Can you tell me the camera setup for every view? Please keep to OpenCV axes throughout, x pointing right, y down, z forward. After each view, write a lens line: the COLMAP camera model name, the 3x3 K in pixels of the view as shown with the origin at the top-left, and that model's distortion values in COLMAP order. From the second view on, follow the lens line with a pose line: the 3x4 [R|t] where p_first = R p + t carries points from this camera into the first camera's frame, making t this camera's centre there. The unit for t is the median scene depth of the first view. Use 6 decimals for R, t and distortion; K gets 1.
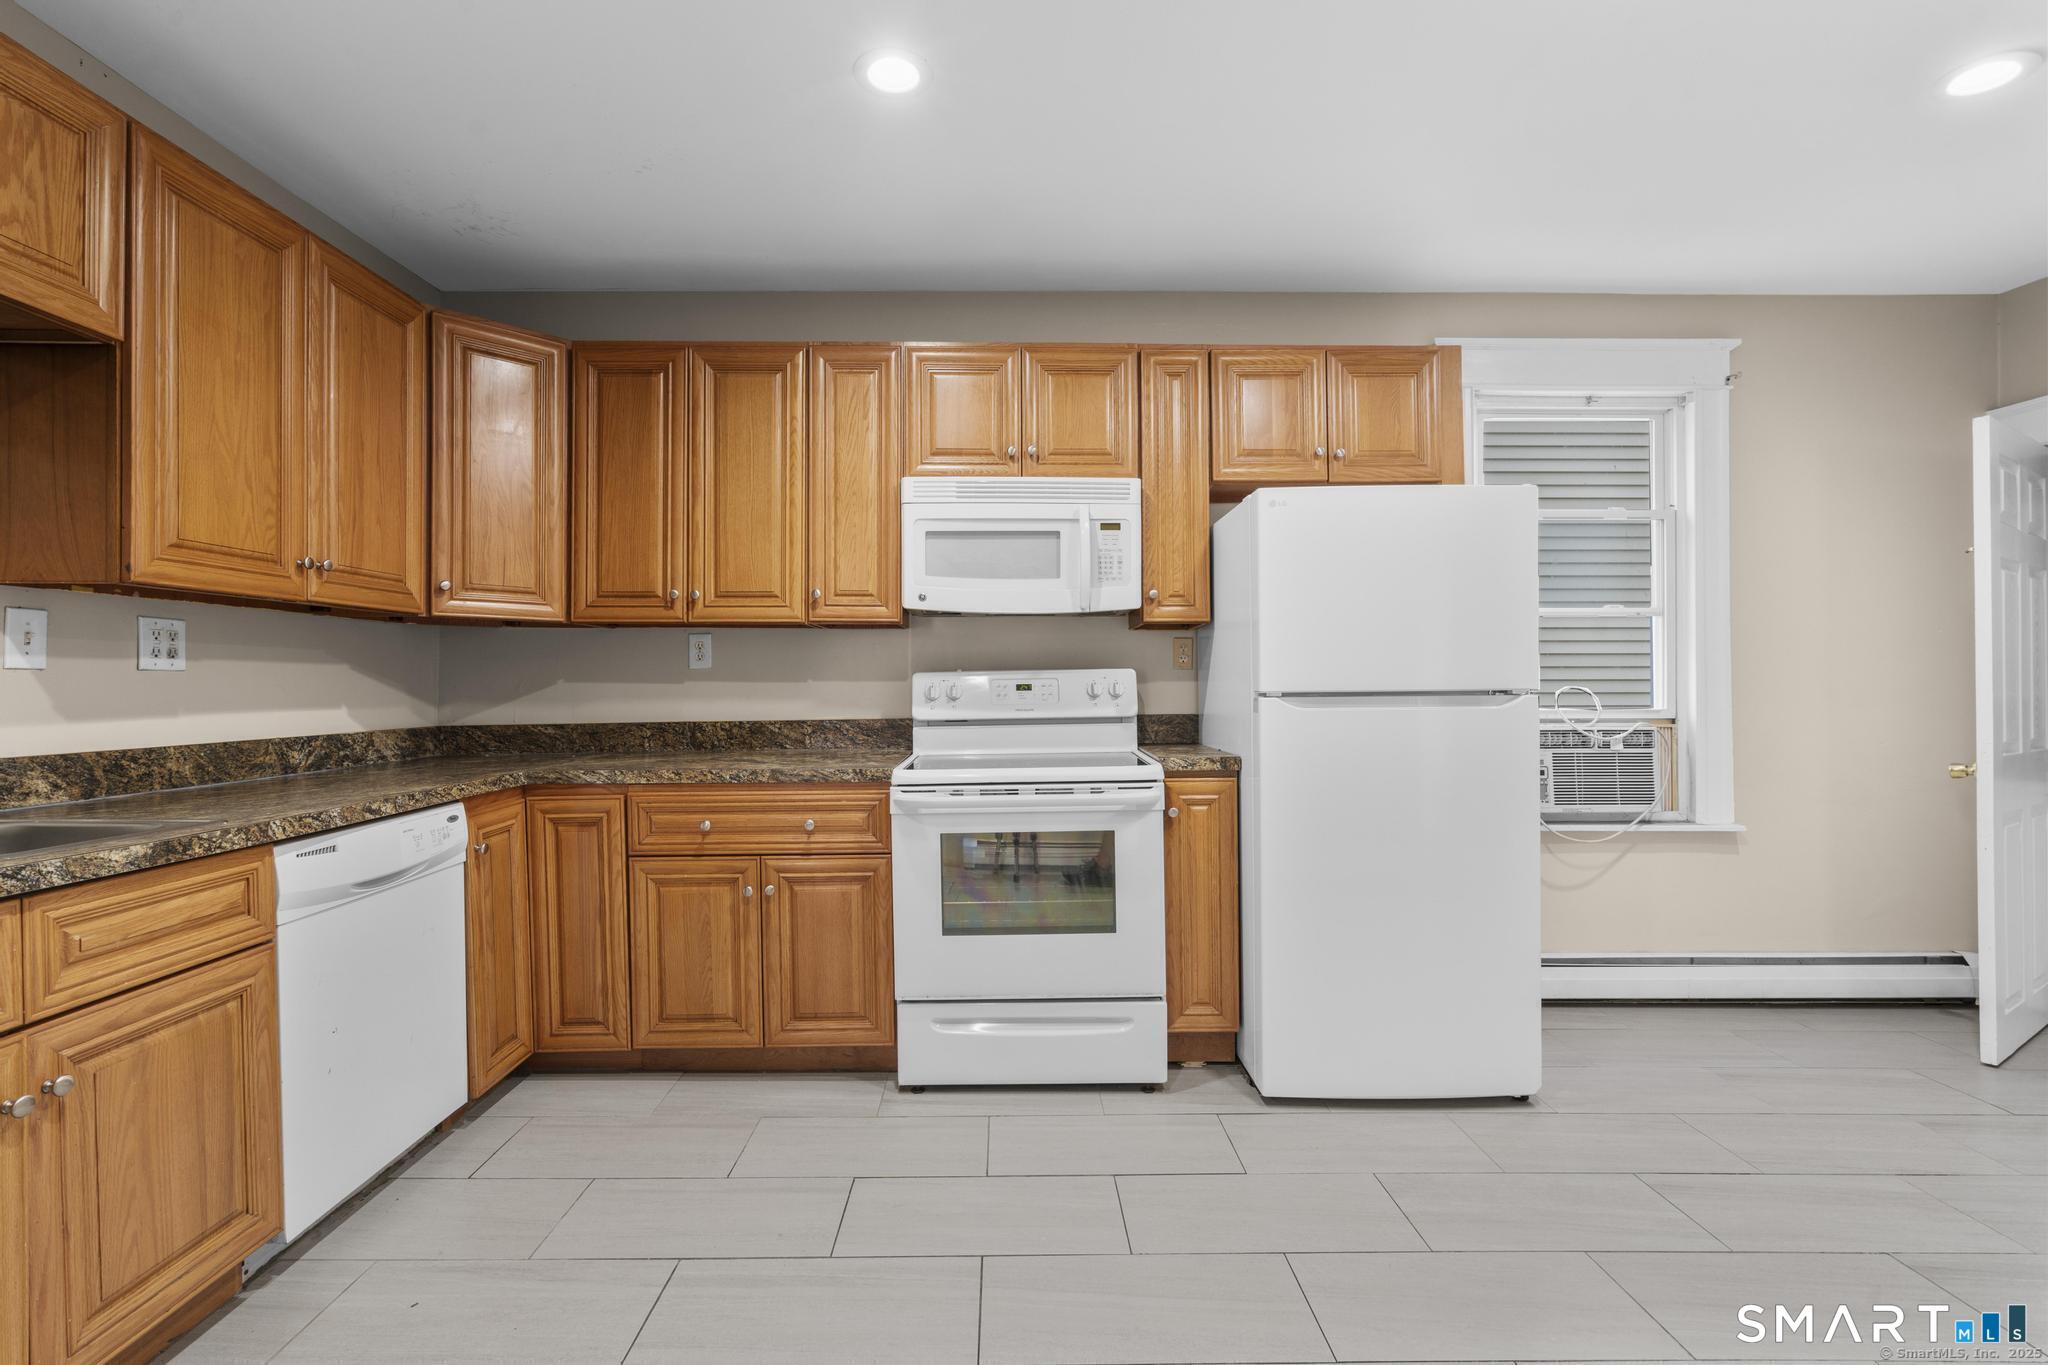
lens RADIAL K [[932.7, 0, 1006.5], [0, 932.7, 685.2], [0, 0, 1]] dist [-0.009532, 0.007508]
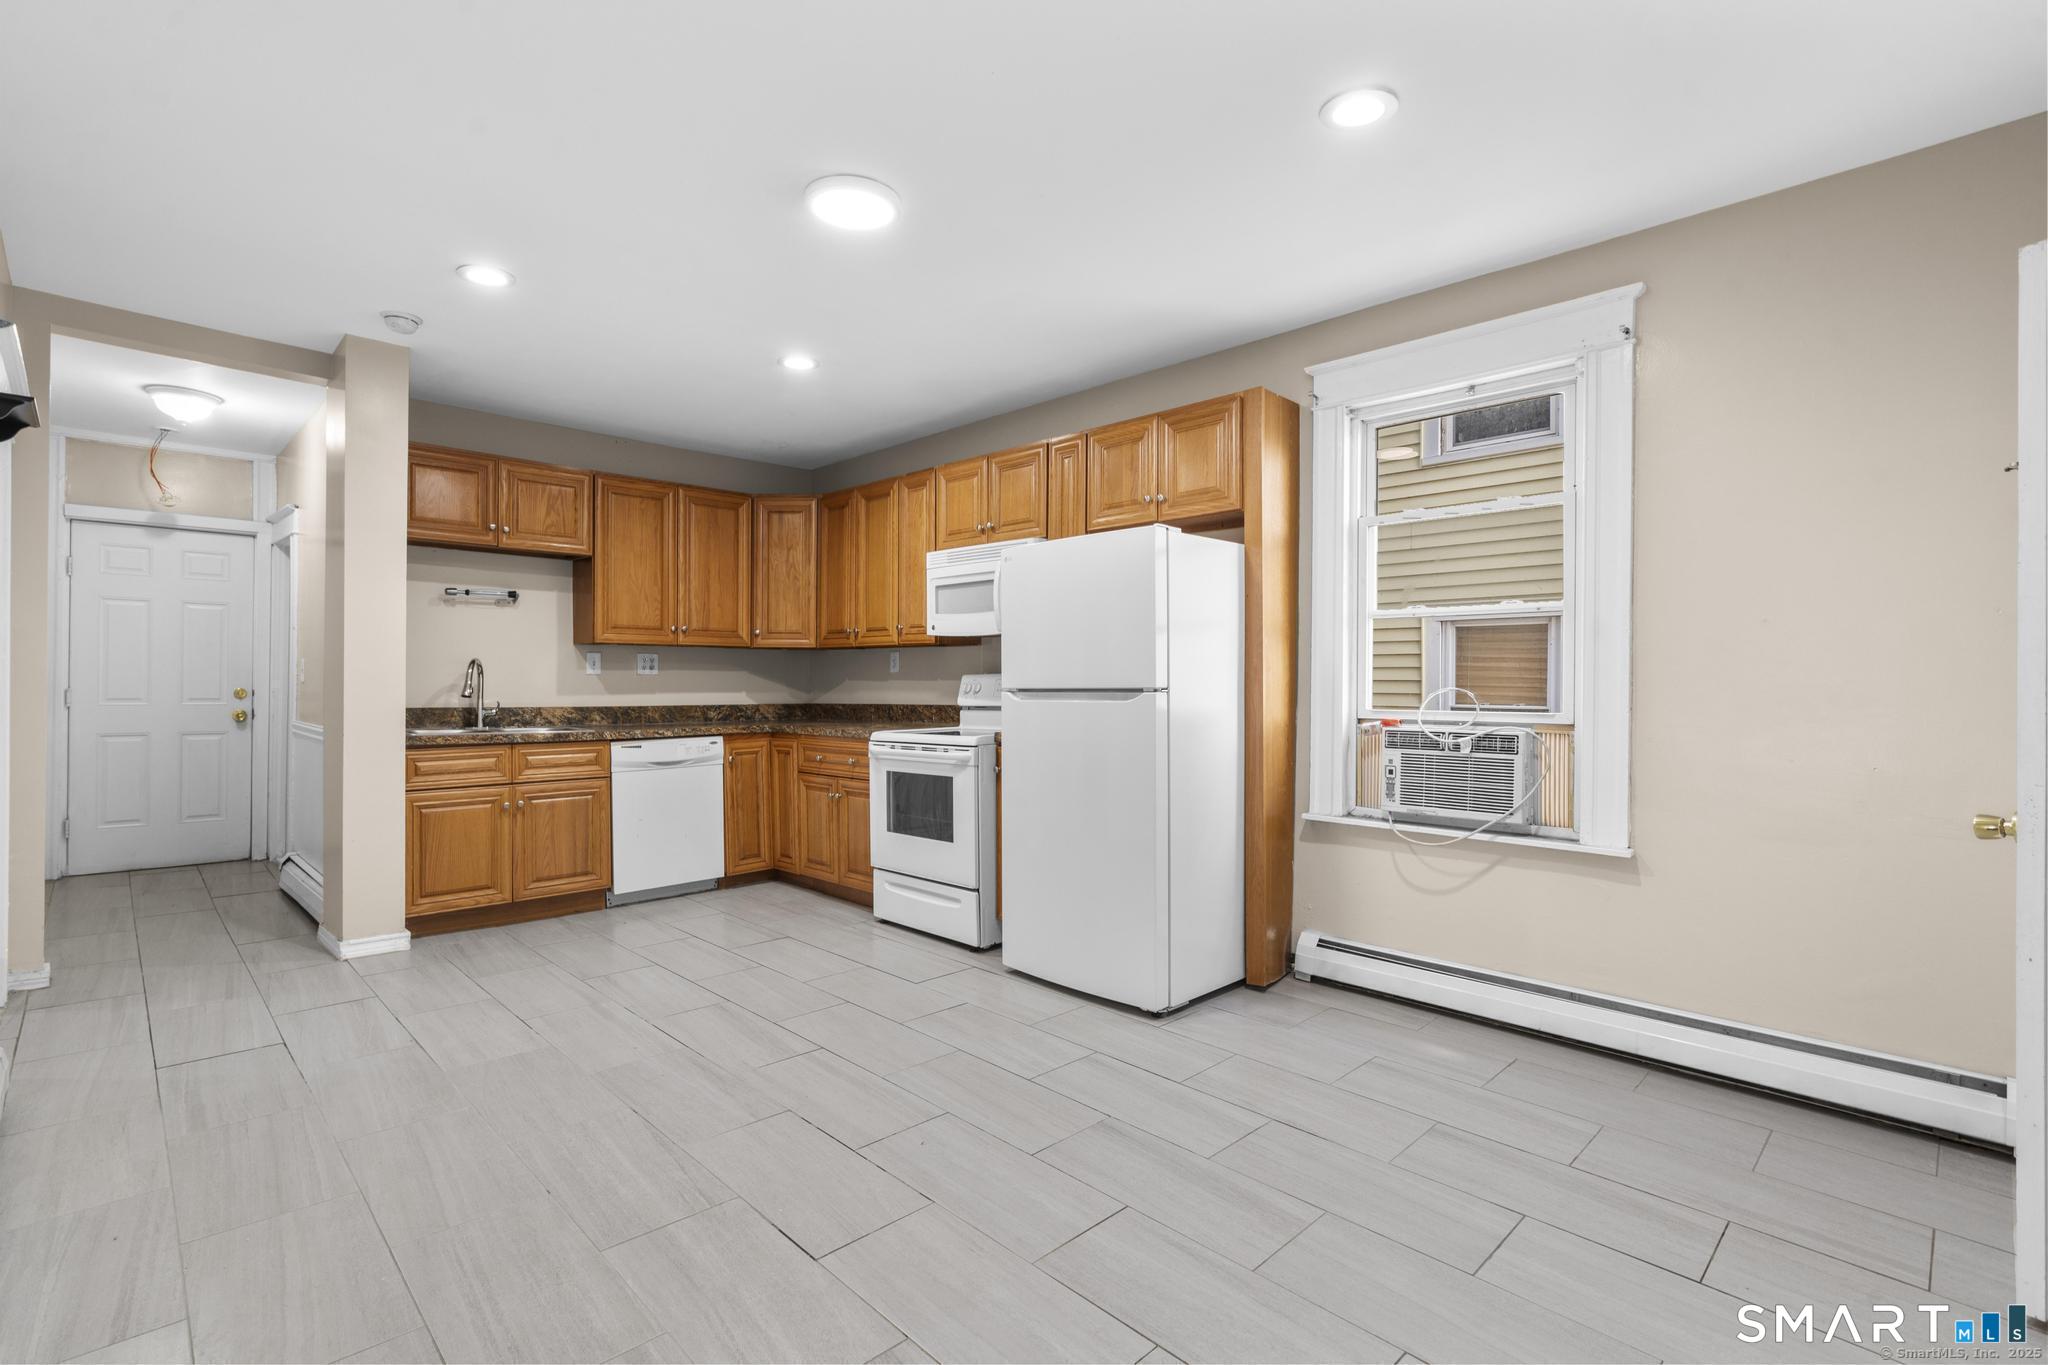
lens RADIAL K [[932.7, 0, 1006.5], [0, 932.7, 685.2], [0, 0, 1]] dist [-0.009532, 0.007508]
pose [[0.692773, 0.006699, -0.721124, 1.255618], [-0.006045, 0.999976, 0.003481, -0.002301], [0.721130, 0.001948, 0.692797, -0.012089]]
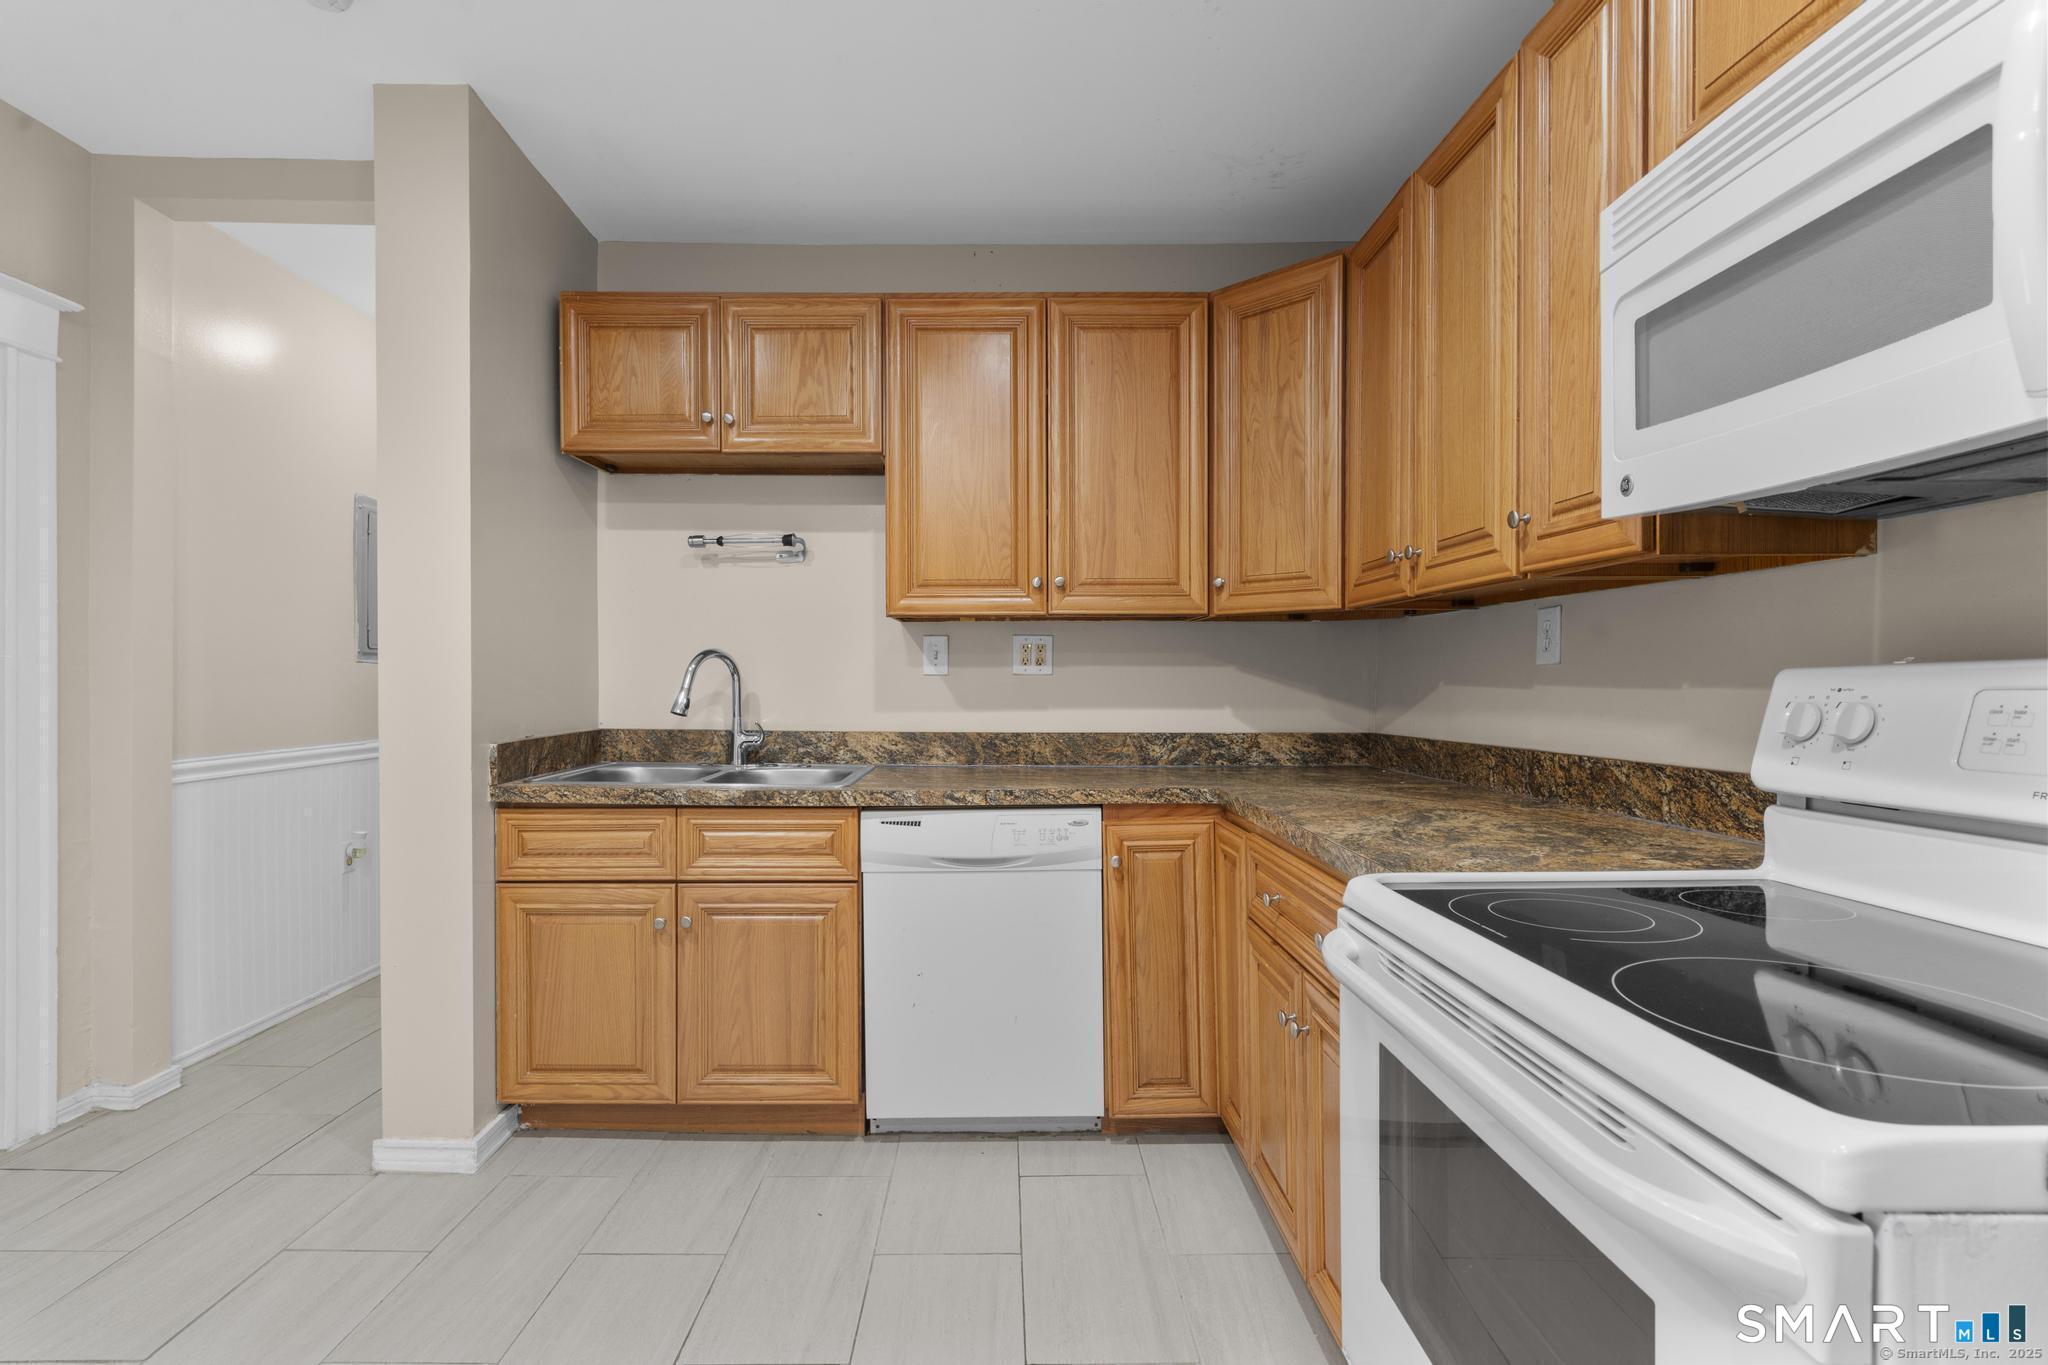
lens RADIAL K [[932.7, 0, 1006.5], [0, 932.7, 685.2], [0, 0, 1]] dist [-0.009532, 0.007508]
pose [[-0.000468, 0.008587, -0.999963, 0.347794], [-0.002597, 0.999960, 0.008589, -0.010380], [0.999997, 0.002601, -0.000446, 0.802072]]
